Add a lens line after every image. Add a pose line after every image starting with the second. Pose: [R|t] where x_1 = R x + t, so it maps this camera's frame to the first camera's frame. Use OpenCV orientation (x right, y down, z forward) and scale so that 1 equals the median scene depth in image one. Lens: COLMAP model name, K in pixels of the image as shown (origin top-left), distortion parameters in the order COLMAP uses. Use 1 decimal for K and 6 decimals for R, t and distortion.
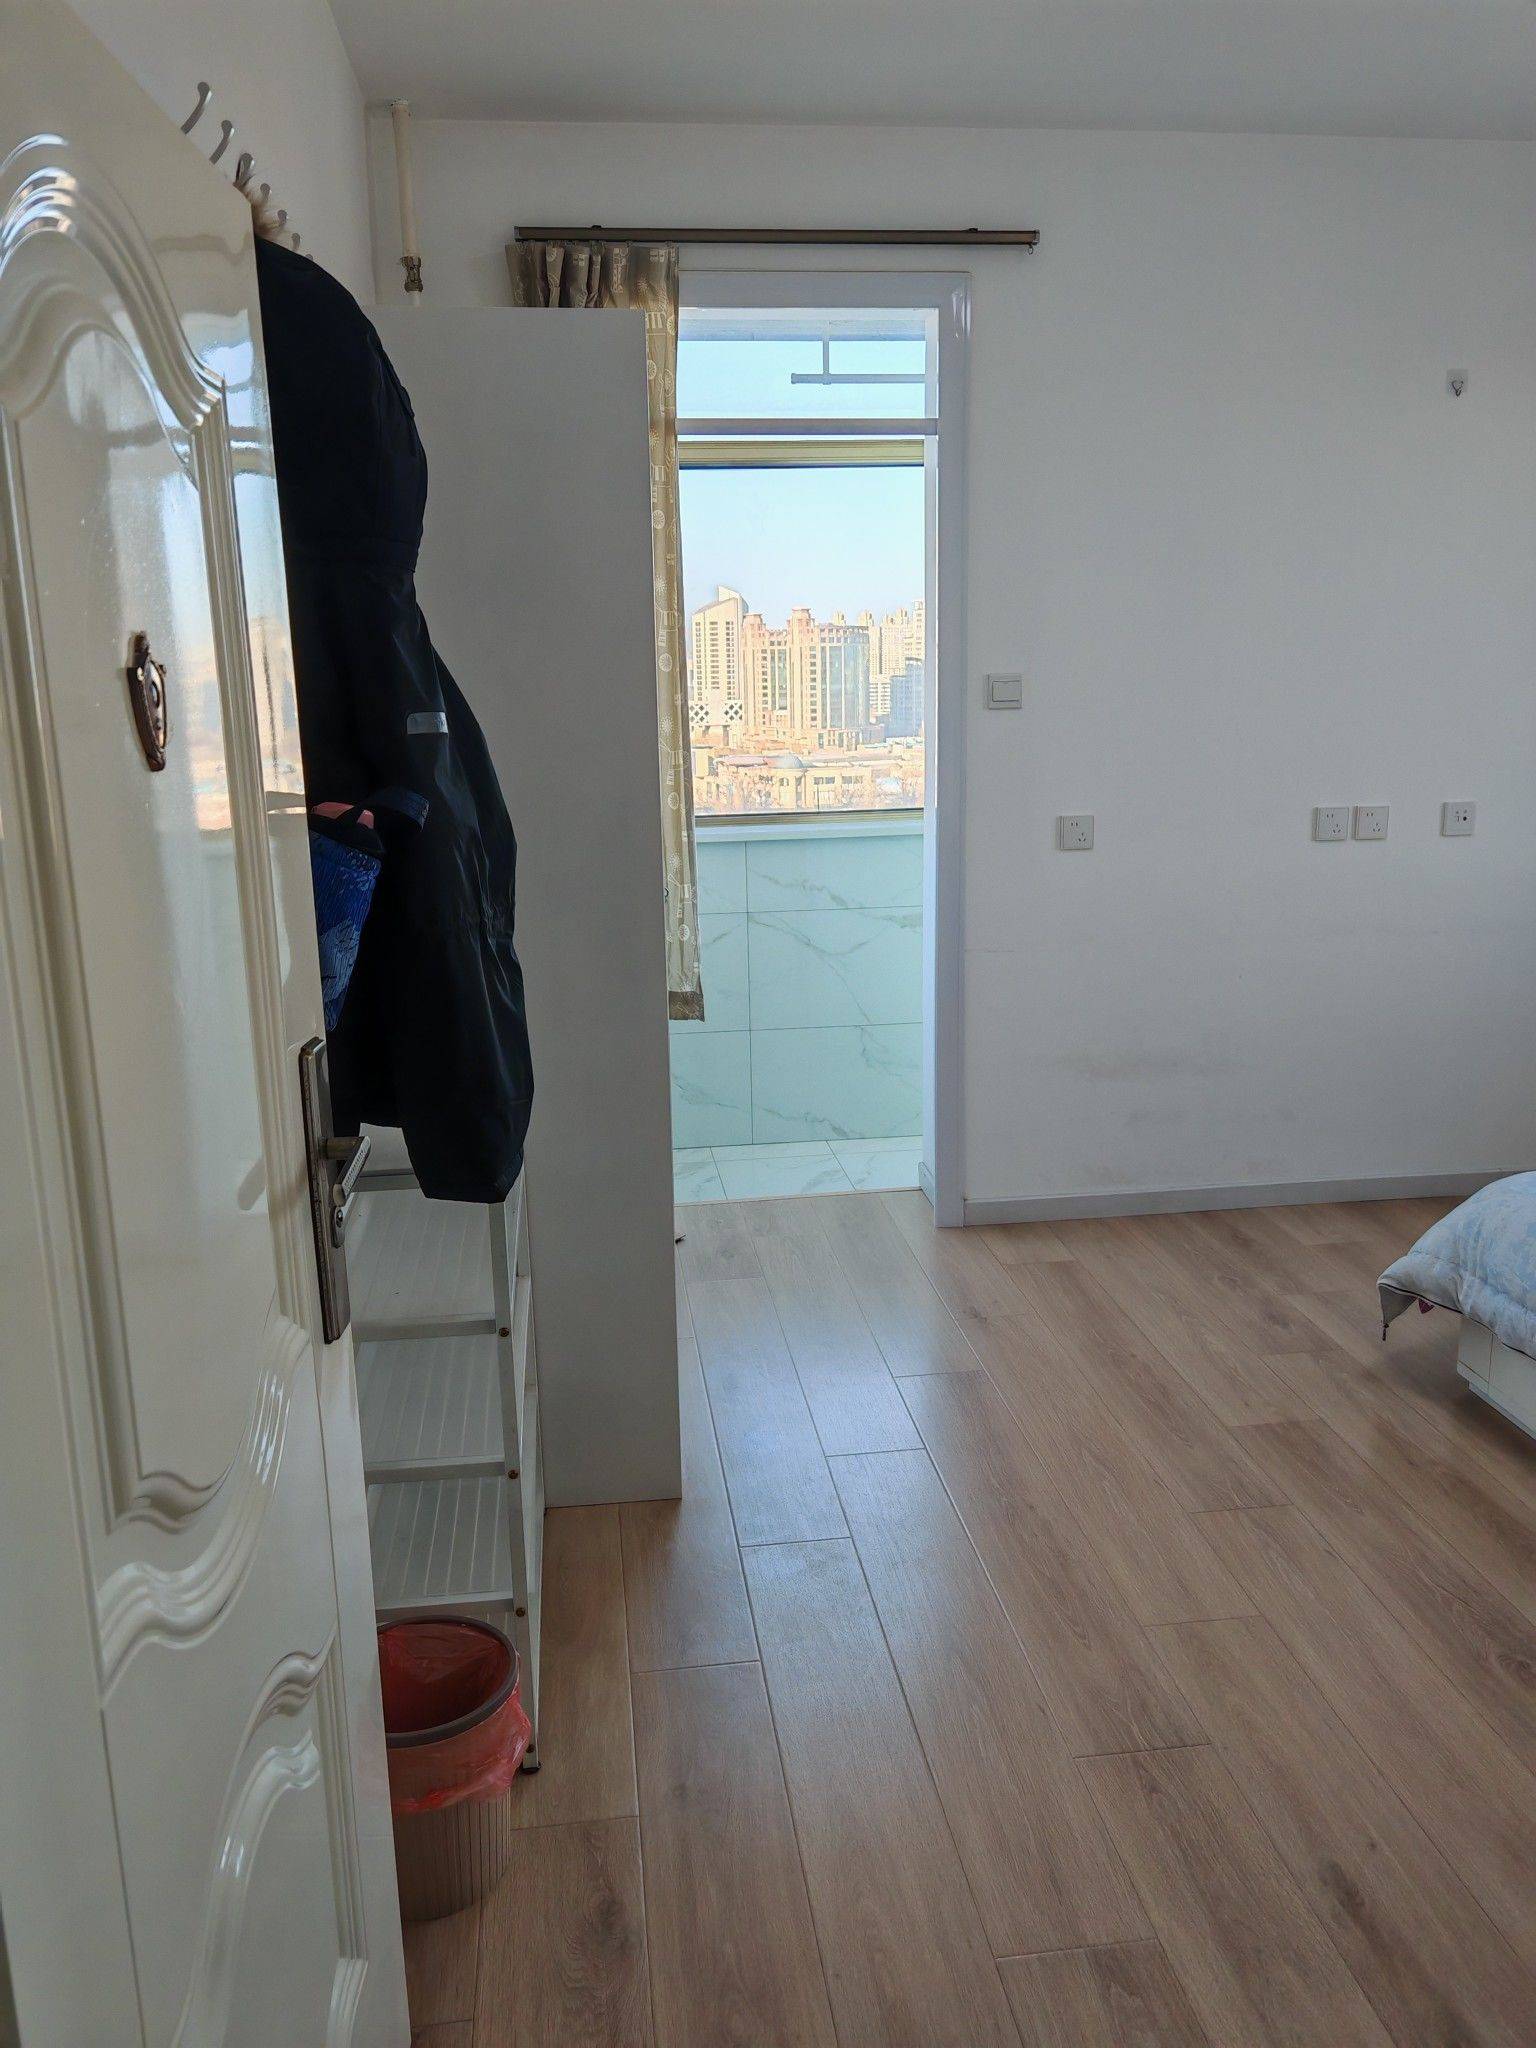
lens RADIAL K [[1577.0, 0, 767.8], [0, 1577.0, 1024.6], [0, 0, 1]] dist [-0.005702, -0.014086]
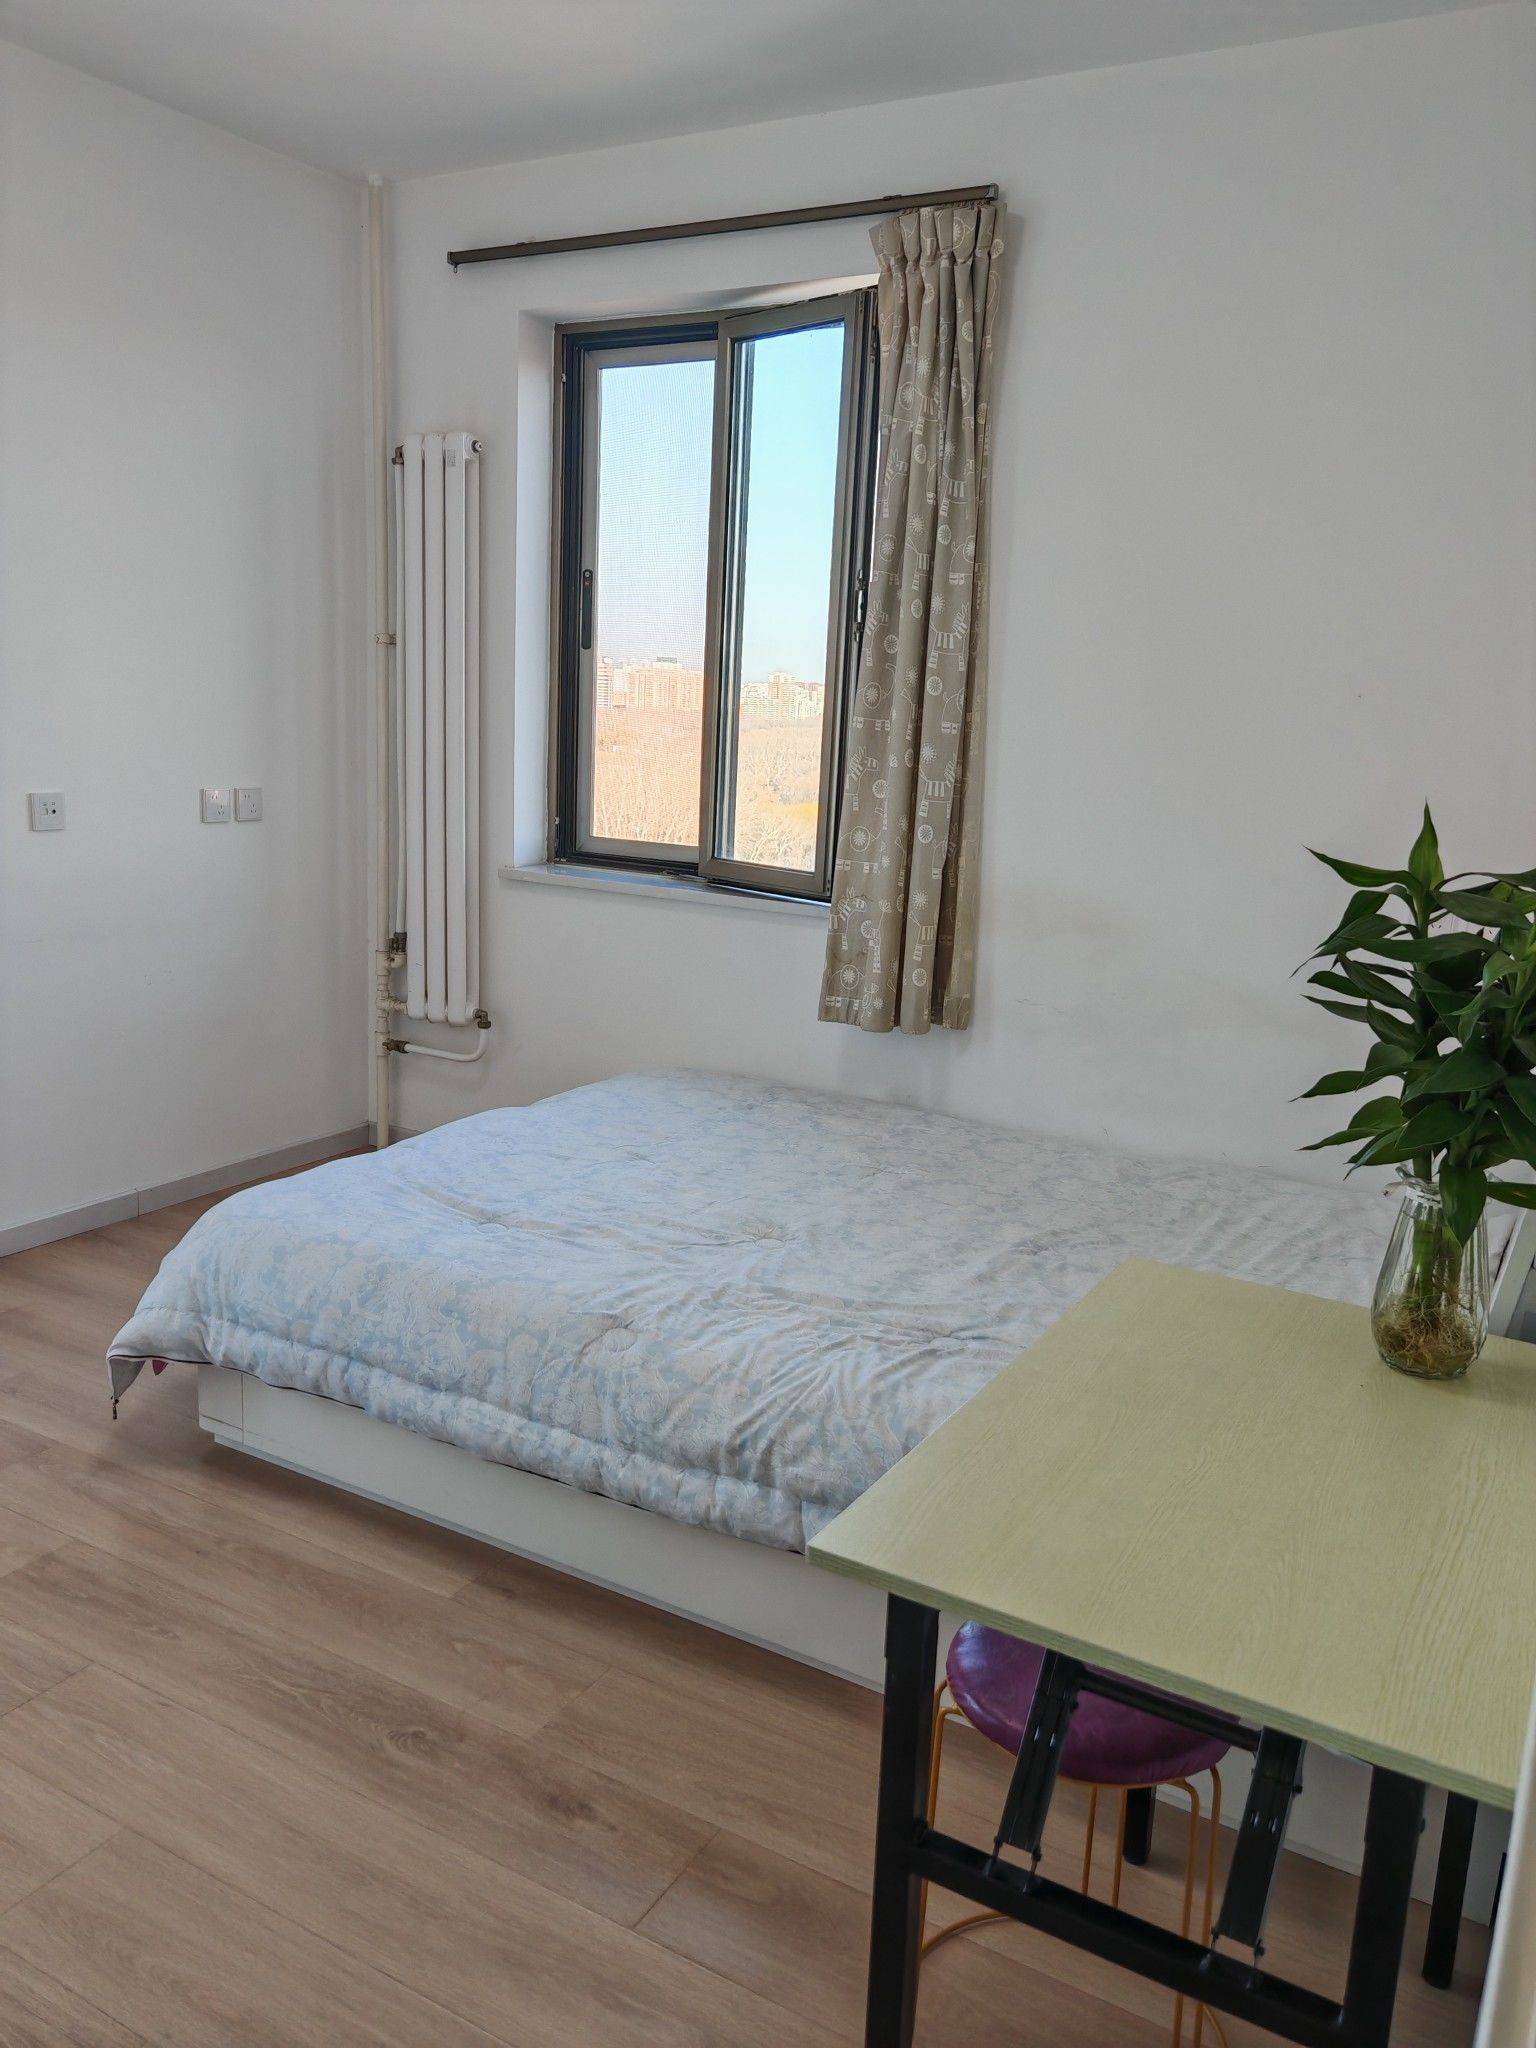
lens RADIAL K [[1577.0, 0, 767.5], [0, 1577.0, 1020.2], [0, 0, 1]] dist [-0.005702, -0.014086]
pose [[0.601872, -0.123422, 0.788998, -0.046362], [0.126355, 0.990258, 0.058517, -0.020569], [-0.788533, 0.064474, 0.611603, 0.199423]]
